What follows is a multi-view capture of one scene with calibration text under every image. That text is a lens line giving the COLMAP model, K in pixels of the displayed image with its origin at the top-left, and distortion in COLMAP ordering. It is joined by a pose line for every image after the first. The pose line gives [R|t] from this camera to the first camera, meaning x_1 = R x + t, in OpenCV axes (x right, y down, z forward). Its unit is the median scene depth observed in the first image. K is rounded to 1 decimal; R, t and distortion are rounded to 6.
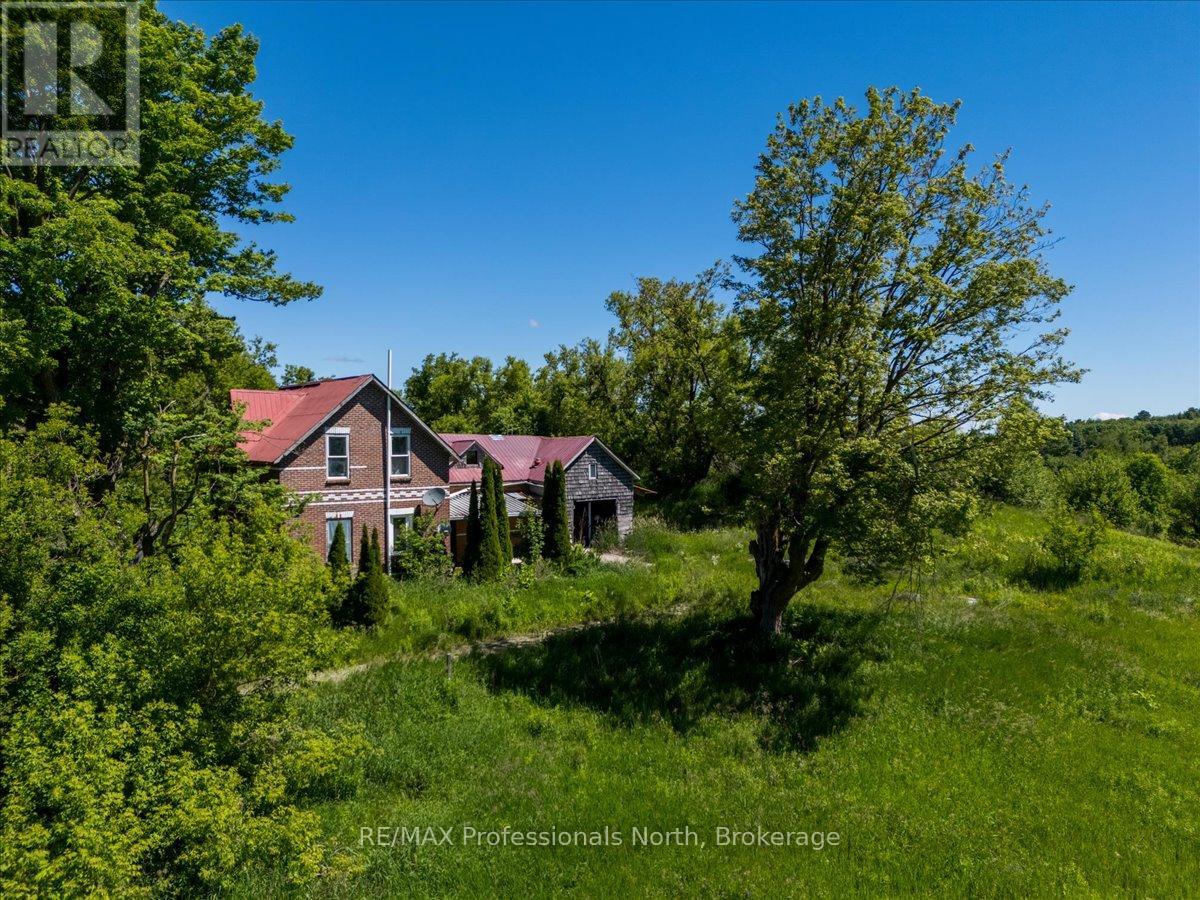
lens RADIAL K [[912.7, 0, 603.6], [0, 912.7, 467.5], [0, 0, 1]] dist [0.106377, -0.128276]
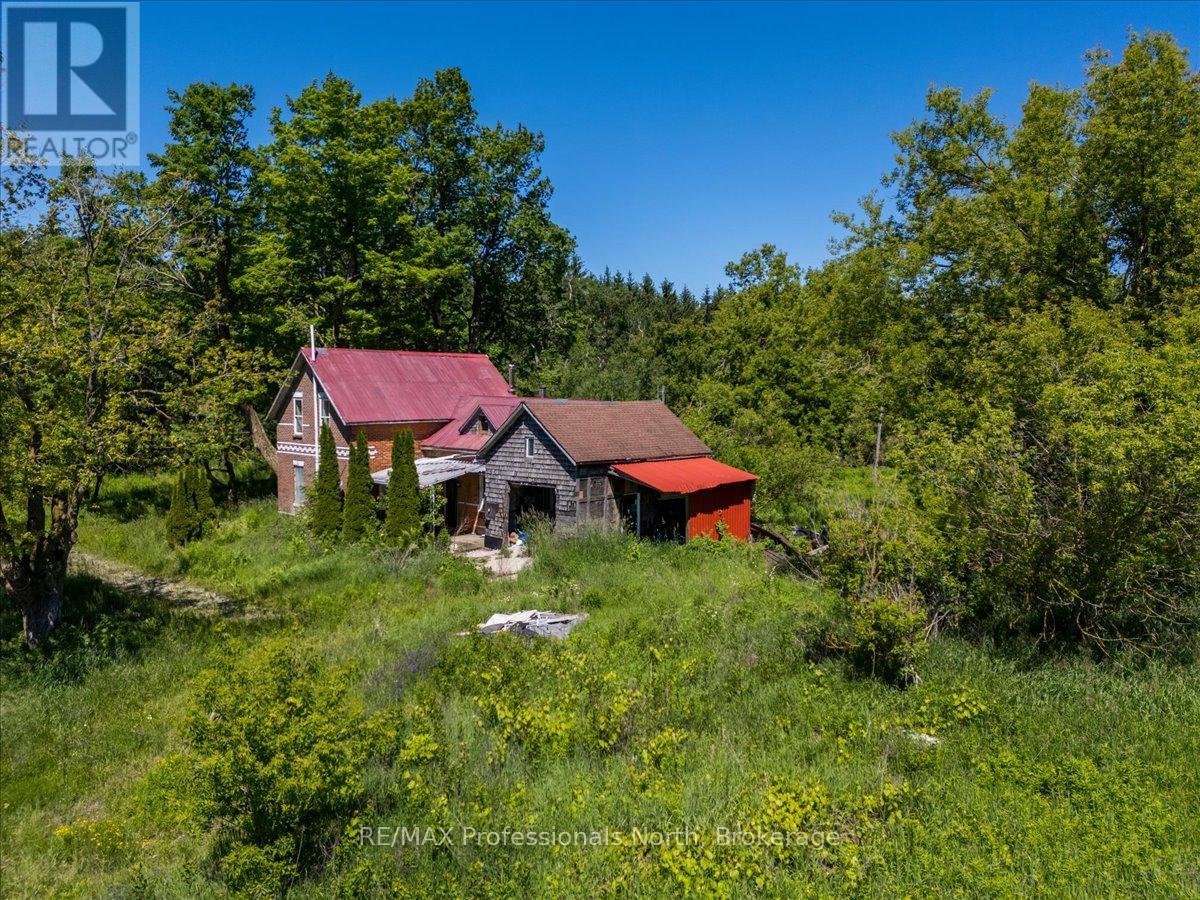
lens RADIAL K [[912.7, 0, 603.6], [0, 912.7, 467.5], [0, 0, 1]] dist [0.106377, -0.128276]
pose [[0.125034, 0.081339, -0.988813, 0.951714], [-0.036091, 0.996347, 0.077395, -0.051589], [0.991496, 0.026010, 0.127513, 1.204432]]
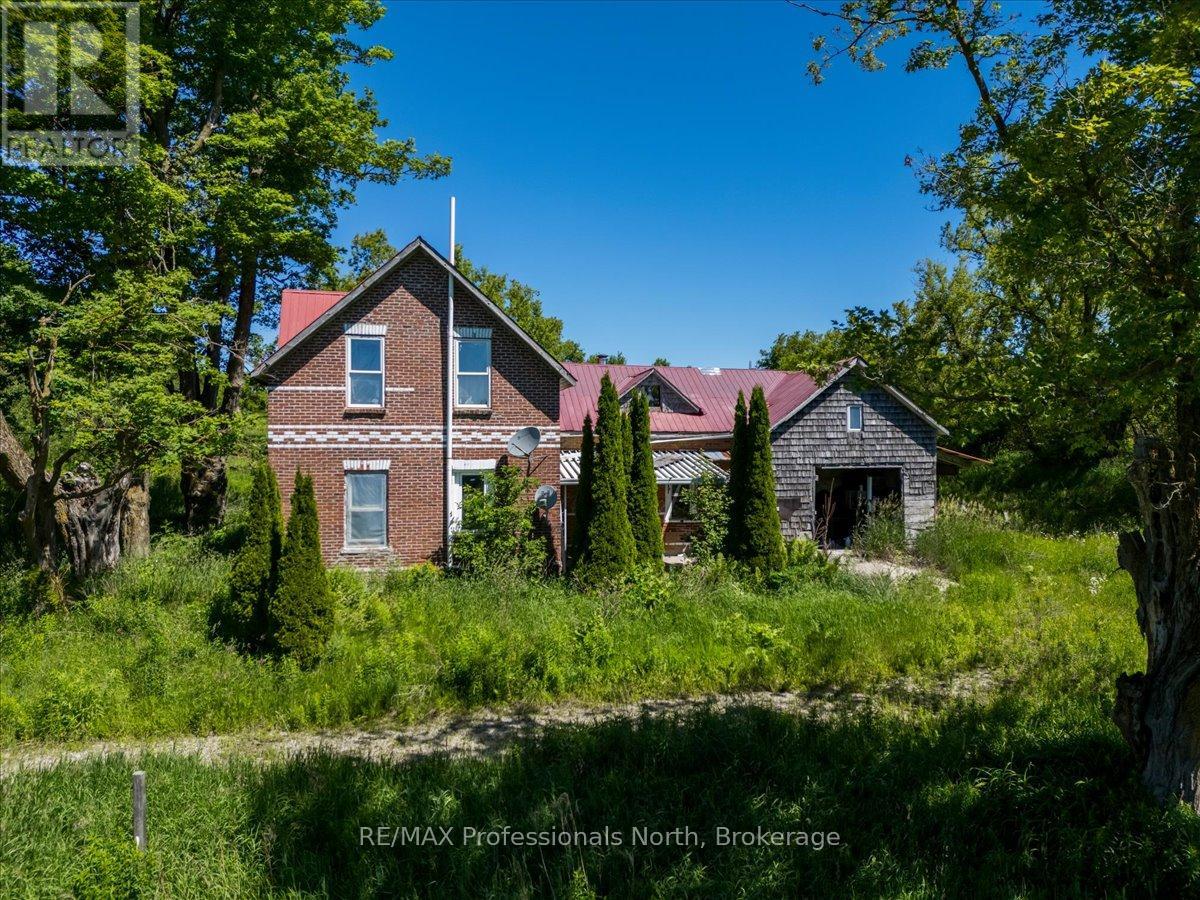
lens RADIAL K [[922.6, 0, 580.5], [0, 922.6, 447.8], [0, 0, 1]] dist [0.107185, -0.003591]
pose [[0.902109, 0.005662, -0.431472, 0.110091], [-0.017222, 0.999590, -0.022890, 0.049799], [0.431165, 0.028080, 0.901836, 0.478871]]
